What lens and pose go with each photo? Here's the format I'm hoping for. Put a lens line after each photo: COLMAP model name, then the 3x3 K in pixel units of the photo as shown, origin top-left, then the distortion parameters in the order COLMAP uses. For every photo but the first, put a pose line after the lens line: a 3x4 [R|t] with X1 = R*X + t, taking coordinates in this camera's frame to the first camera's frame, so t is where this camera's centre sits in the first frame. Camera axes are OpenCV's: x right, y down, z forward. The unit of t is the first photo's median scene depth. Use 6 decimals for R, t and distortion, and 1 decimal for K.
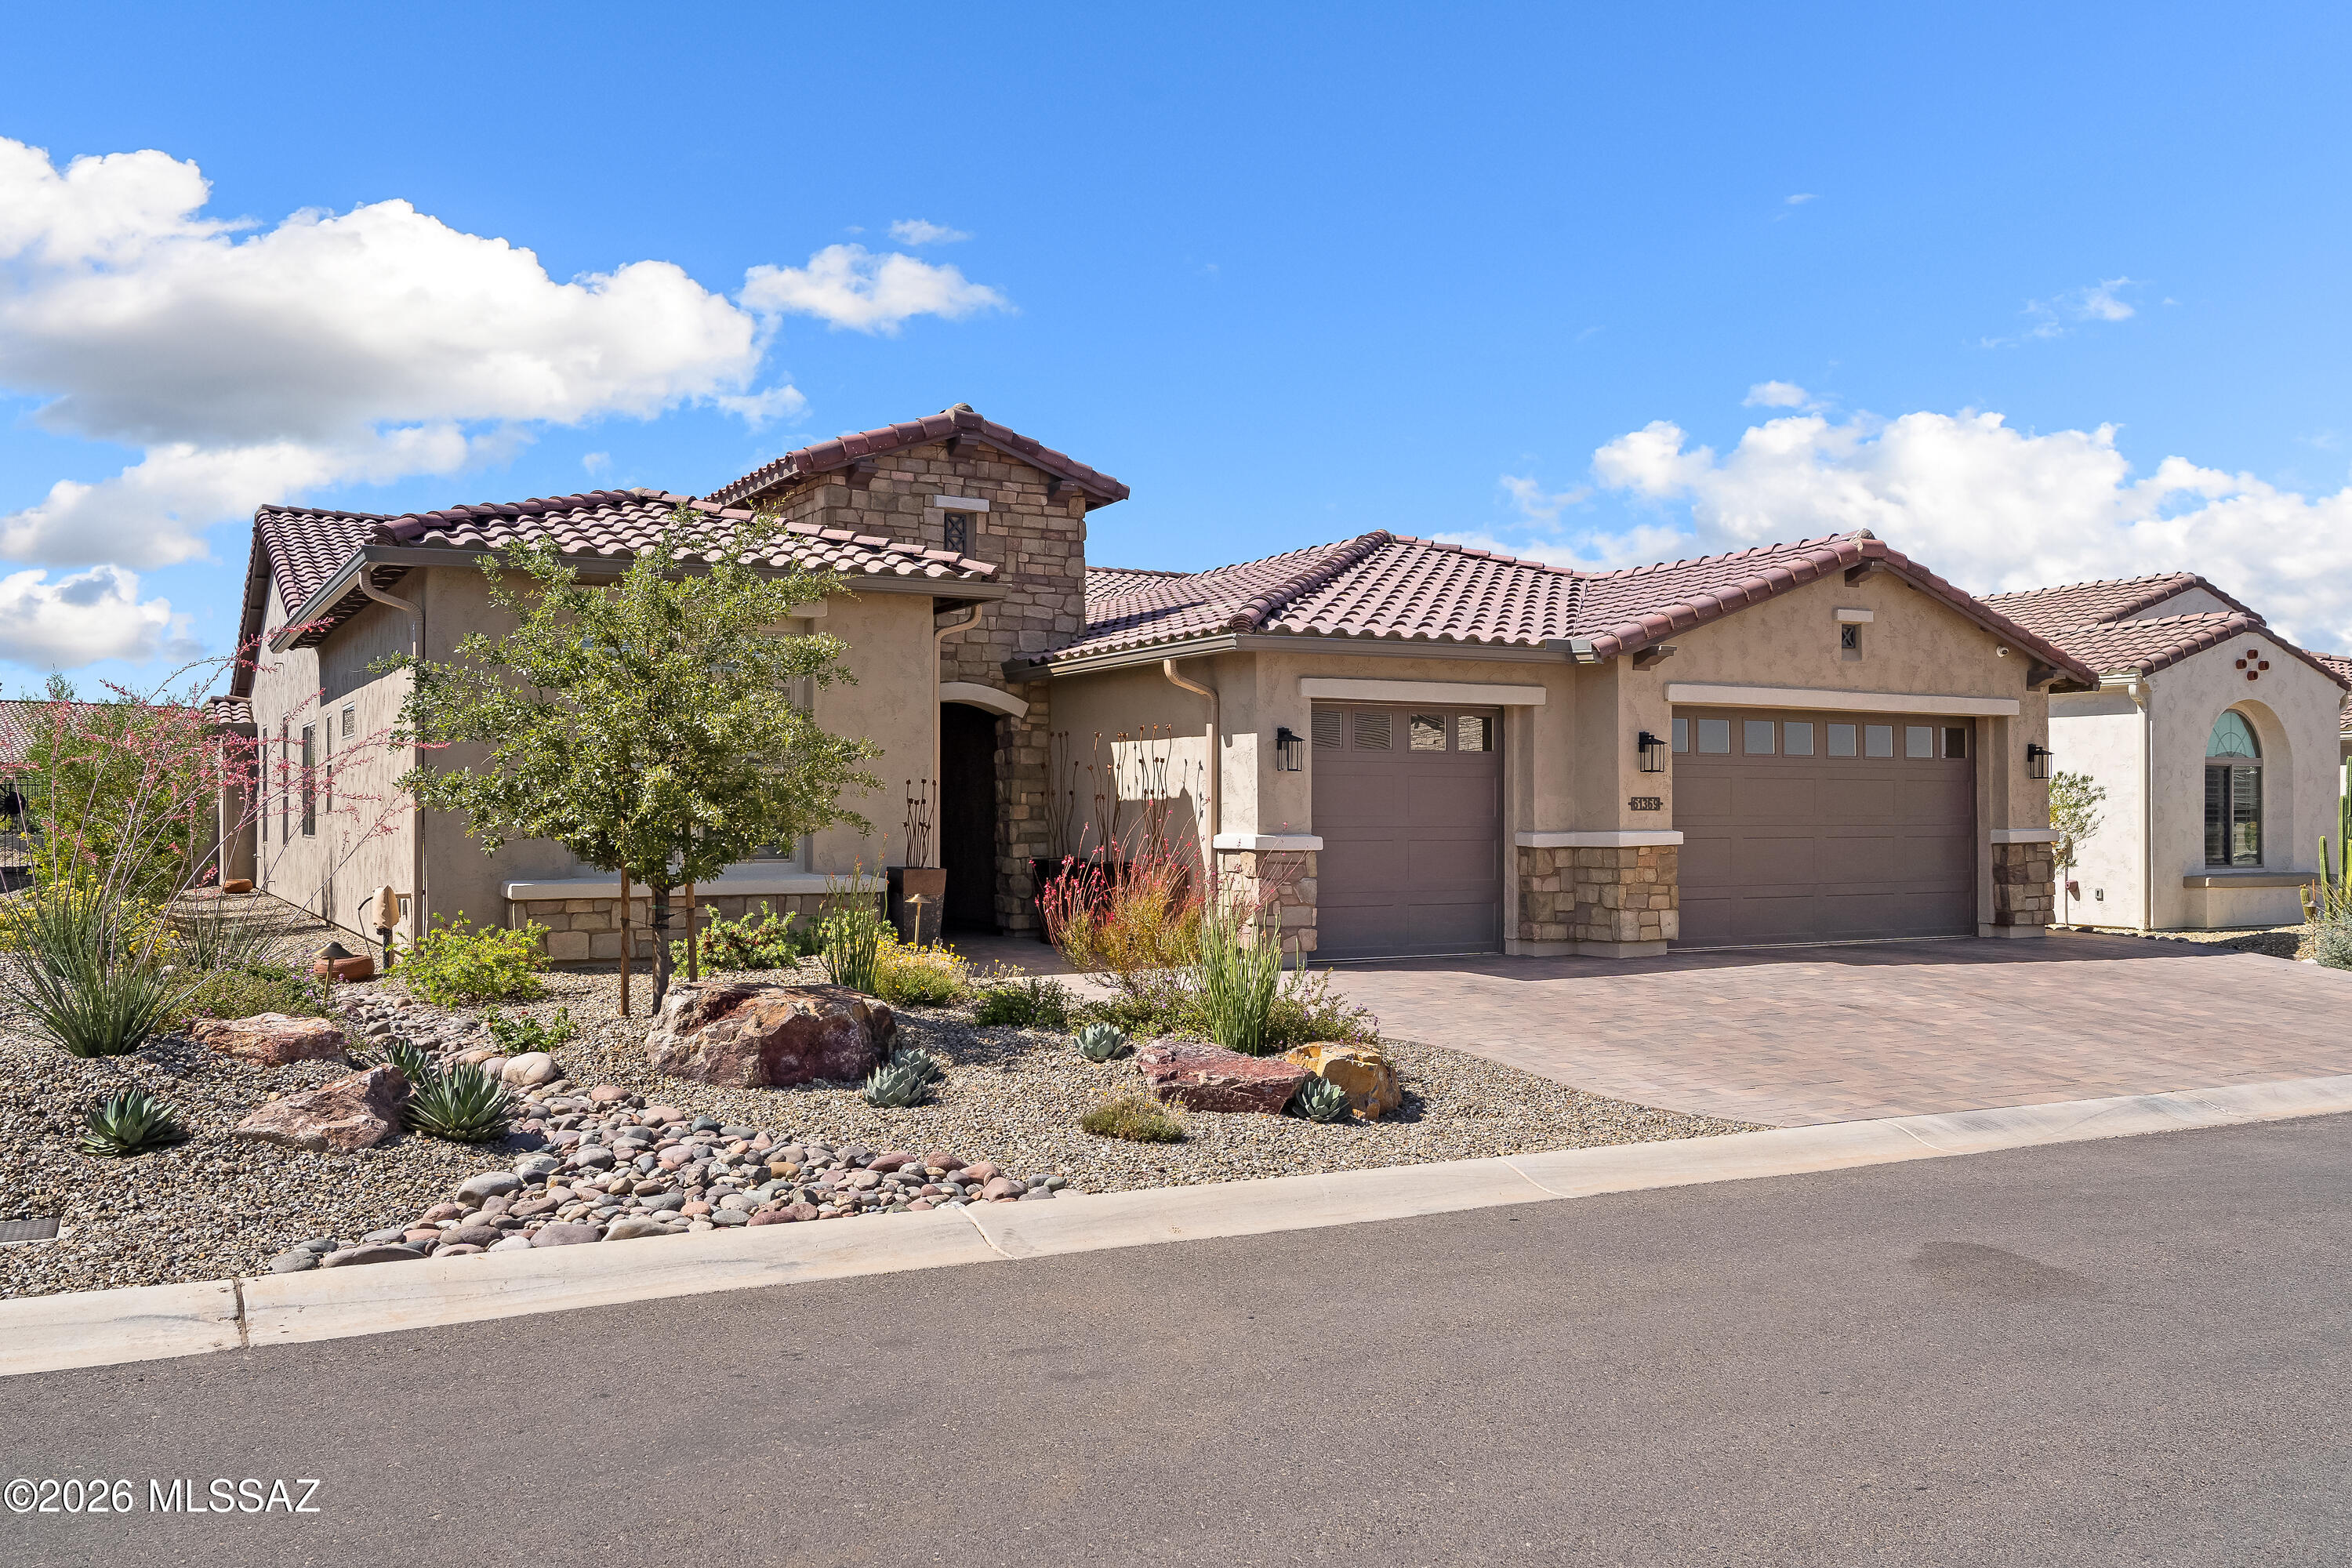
lens RADIAL K [[1940.8, 0, 1176.0], [0, 1940.8, 784.0], [0, 0, 1]] dist [0.067844, -0.000696]
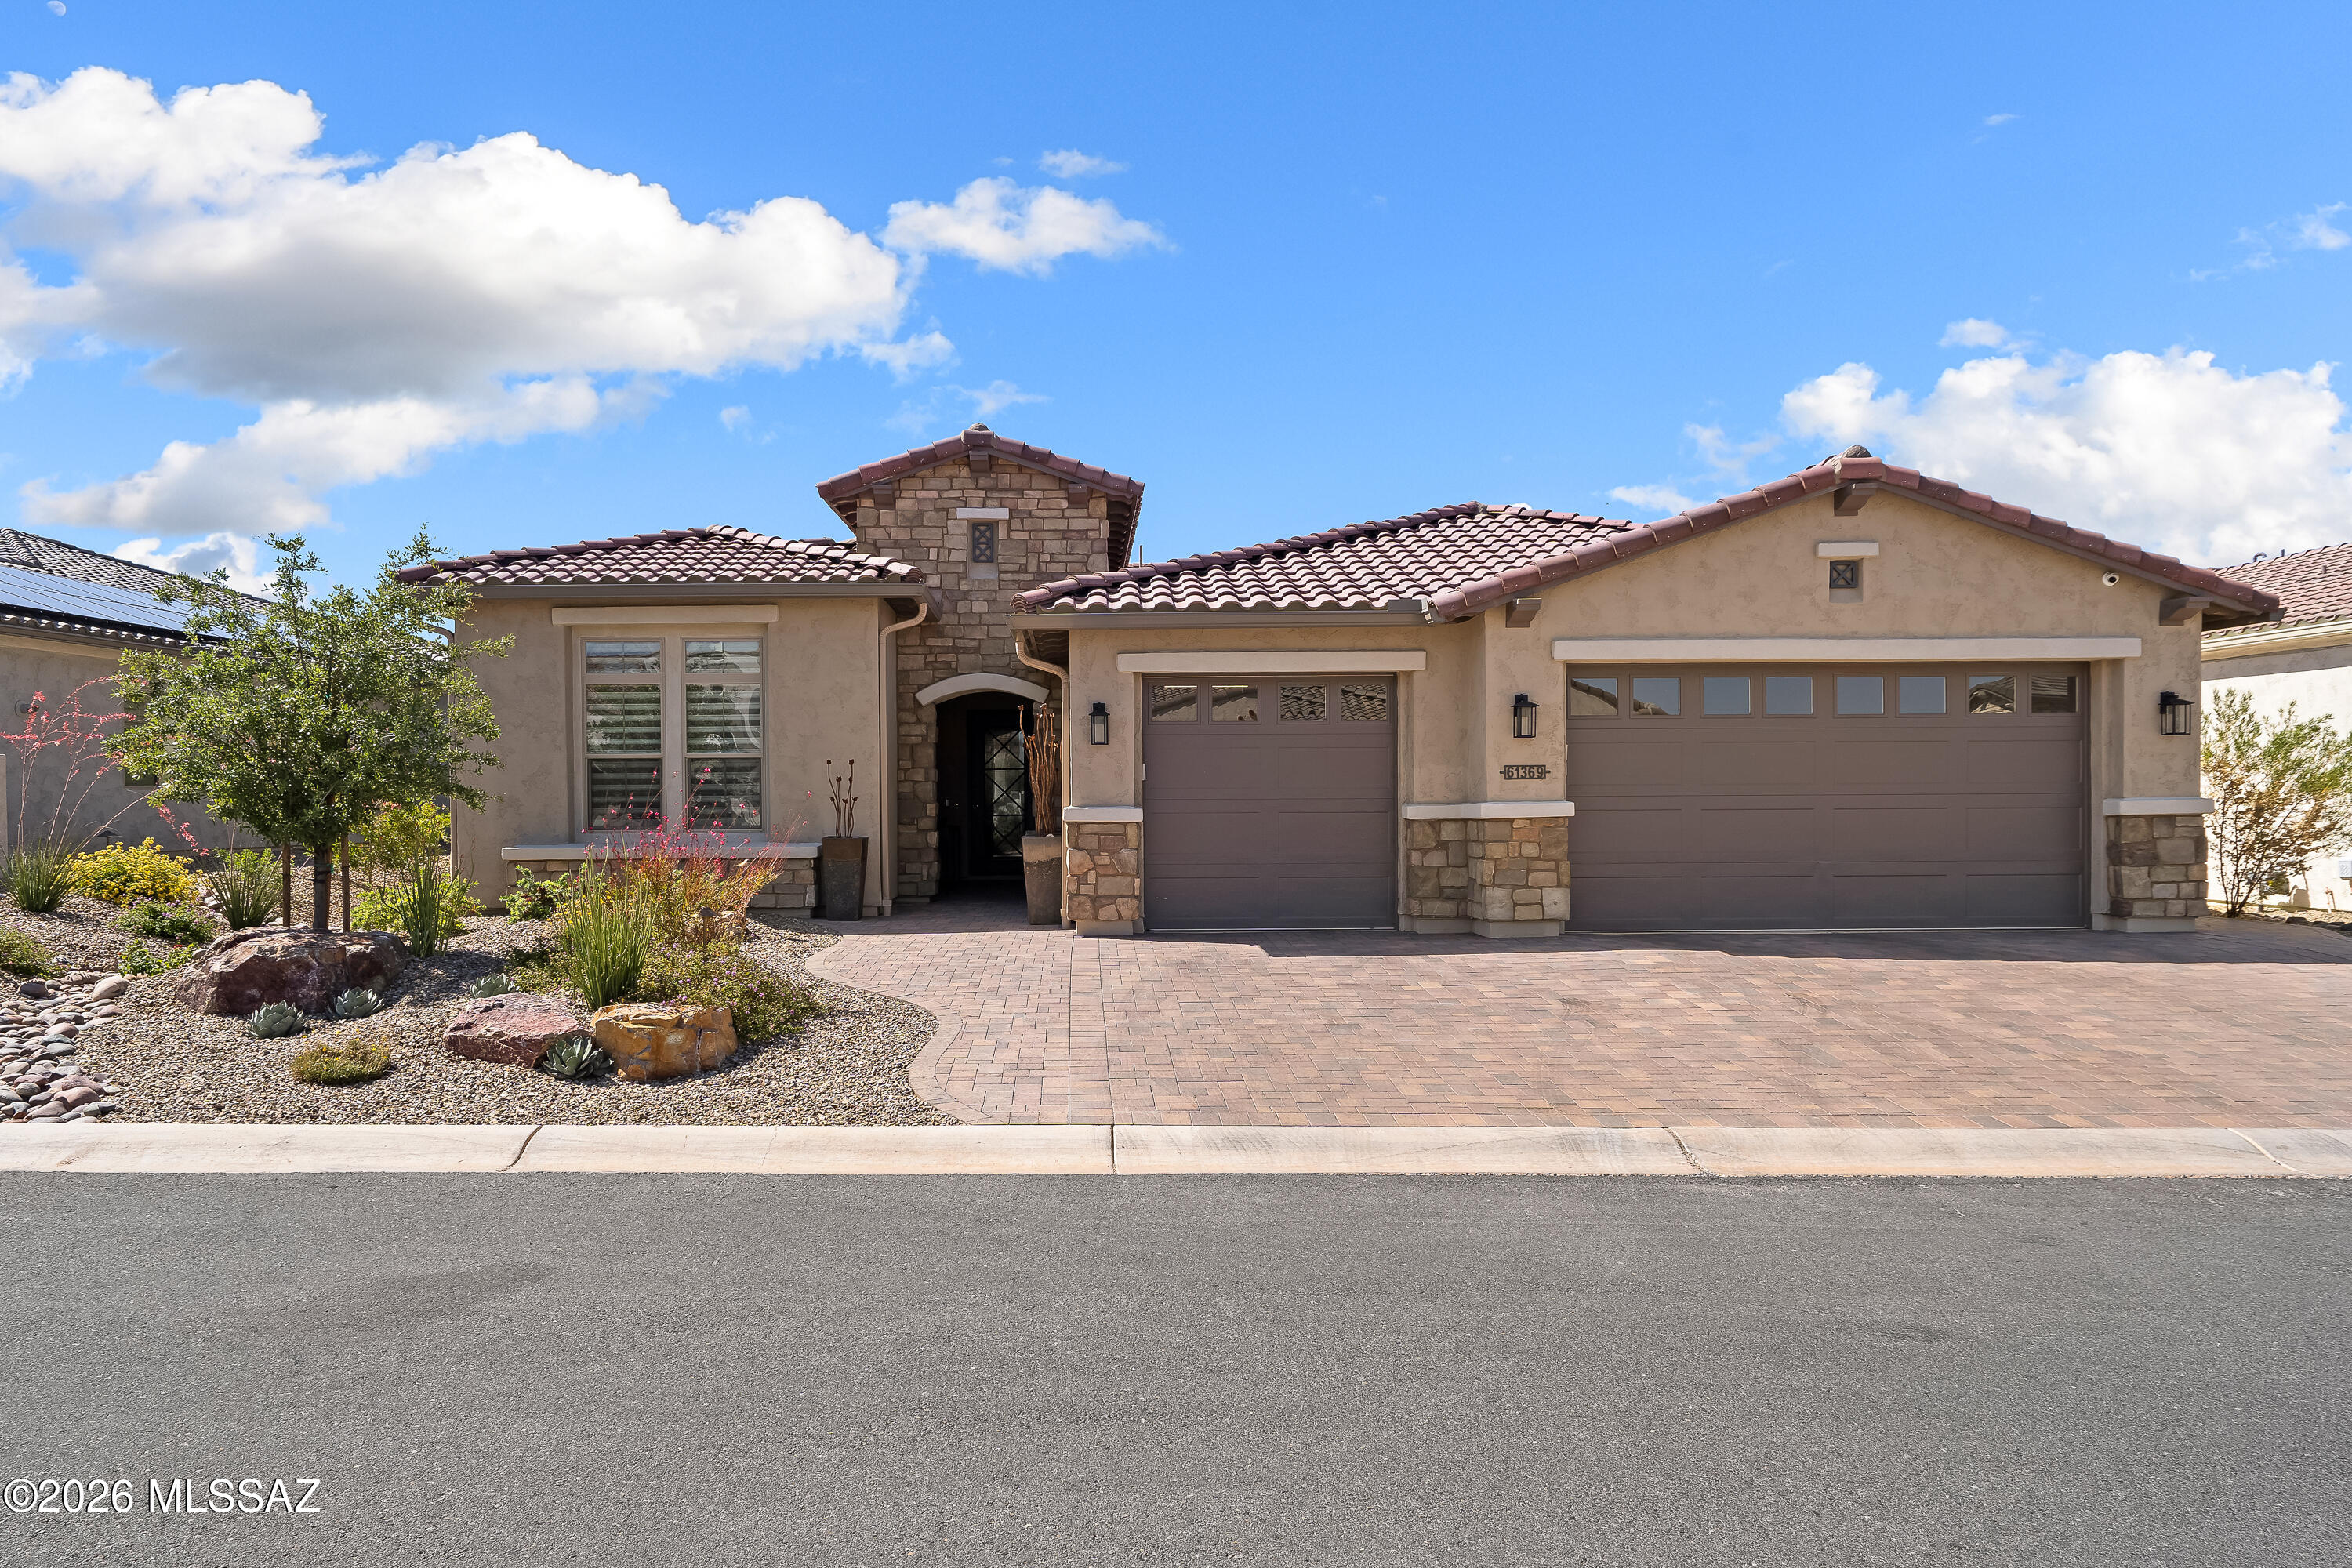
lens RADIAL K [[1618.5, 0, 1176.1], [0, 1618.5, 817.9], [0, 0, 1]] dist [0.035269, 0.001083]
pose [[0.872181, -0.000565, -0.489182, 0.449520], [0.013031, 0.999671, 0.022078, 0.012092], [0.489009, -0.025631, 0.871902, 0.237782]]
